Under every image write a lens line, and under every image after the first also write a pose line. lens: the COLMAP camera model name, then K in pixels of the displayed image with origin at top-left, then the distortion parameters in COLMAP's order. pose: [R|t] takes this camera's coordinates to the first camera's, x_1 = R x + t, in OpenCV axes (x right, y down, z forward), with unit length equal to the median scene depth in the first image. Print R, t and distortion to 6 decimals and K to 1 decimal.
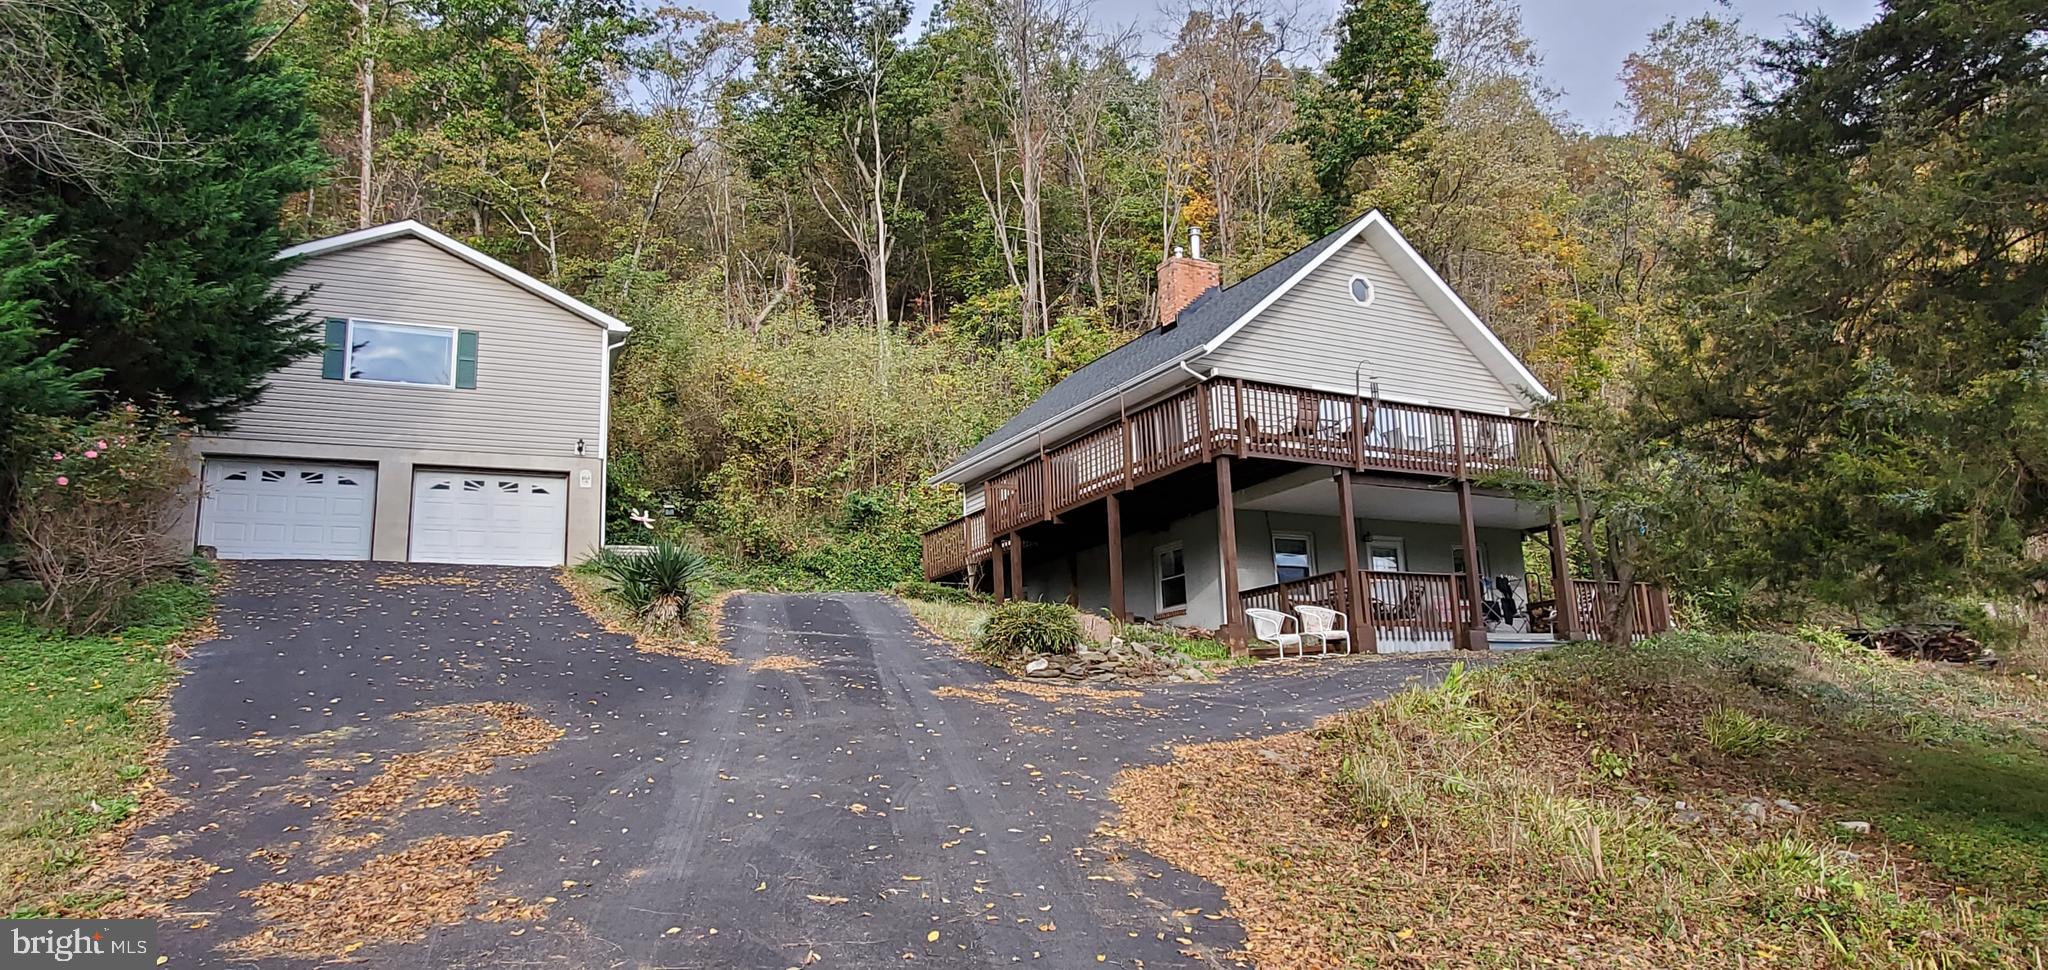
lens RADIAL K [[1296.9, 0, 1030.4], [0, 1296.9, 482.9], [0, 0, 1]] dist [0.004545, -0.000869]
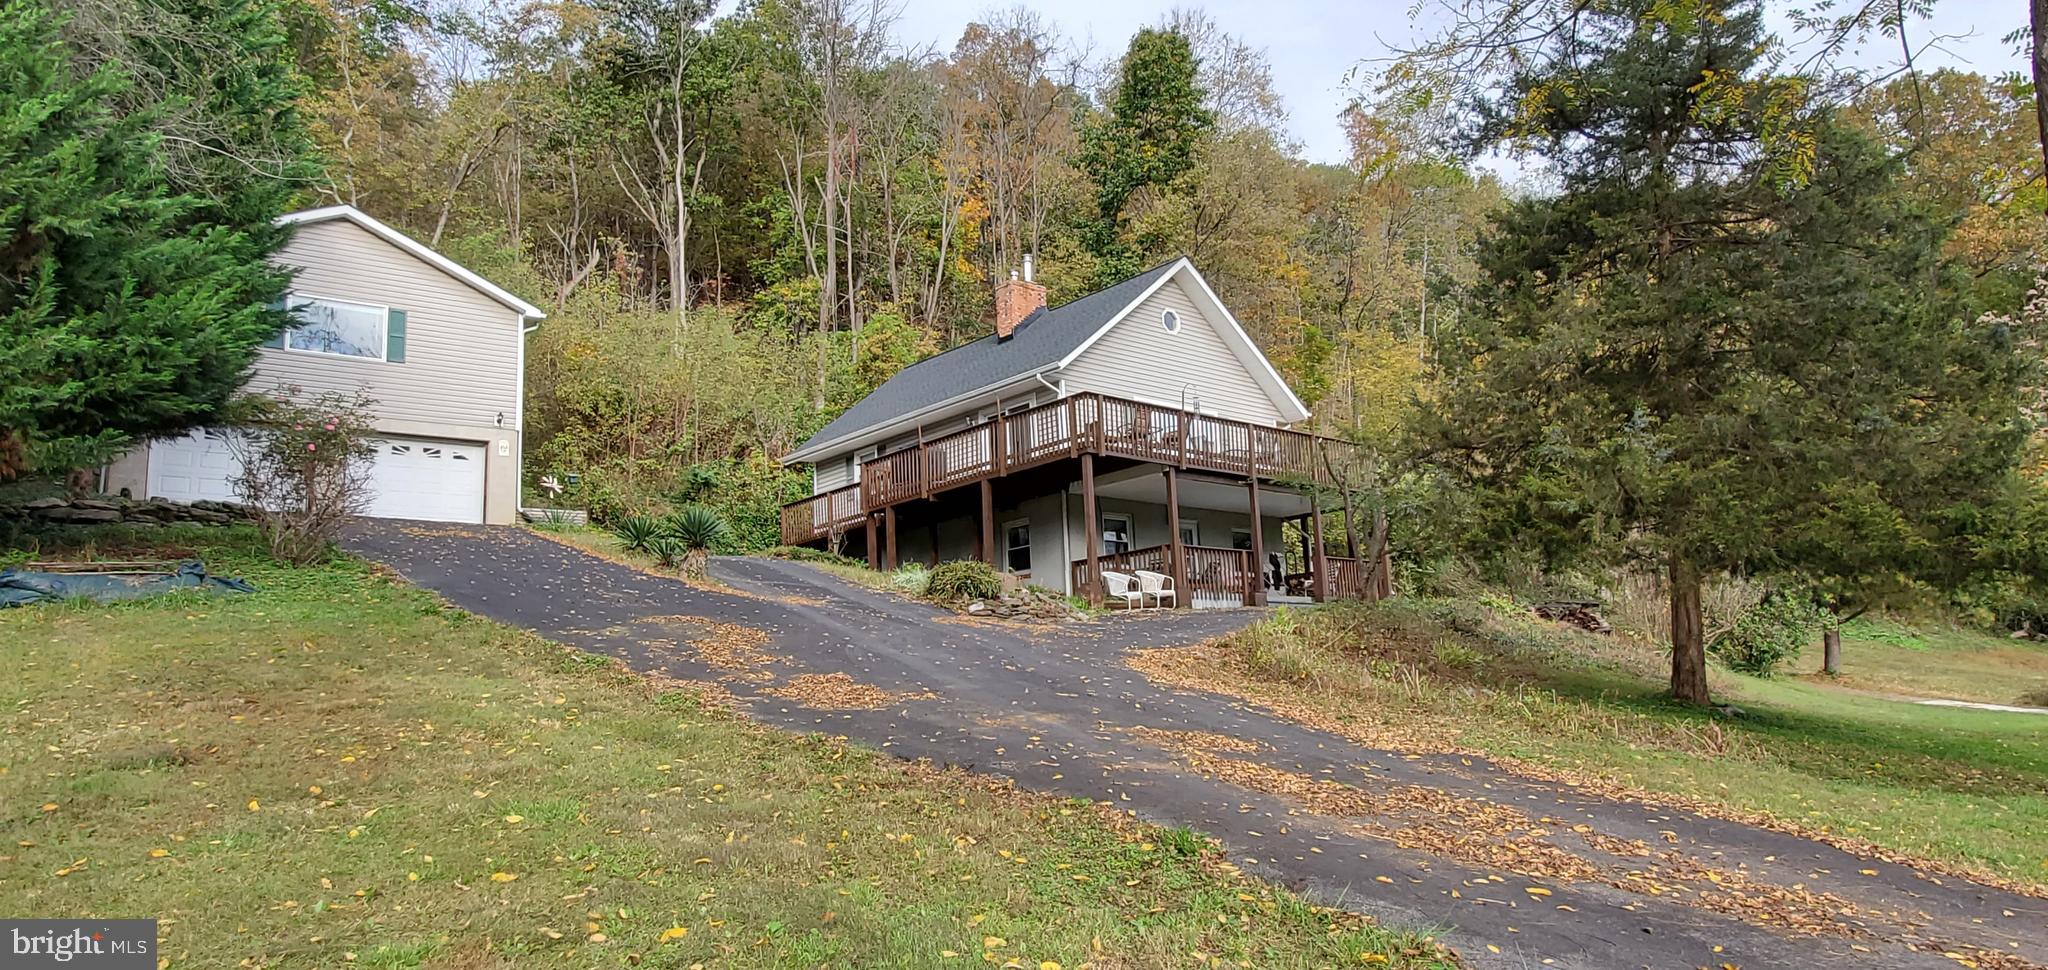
lens RADIAL K [[1296.9, 0, 1018.6], [0, 1296.9, 488.2], [0, 0, 1]] dist [0.004545, -0.000869]
pose [[0.978214, 0.033860, 0.204820, -0.138313], [-0.038026, 0.999142, 0.016435, -0.003688], [-0.204087, -0.023865, 0.978662, -0.192143]]
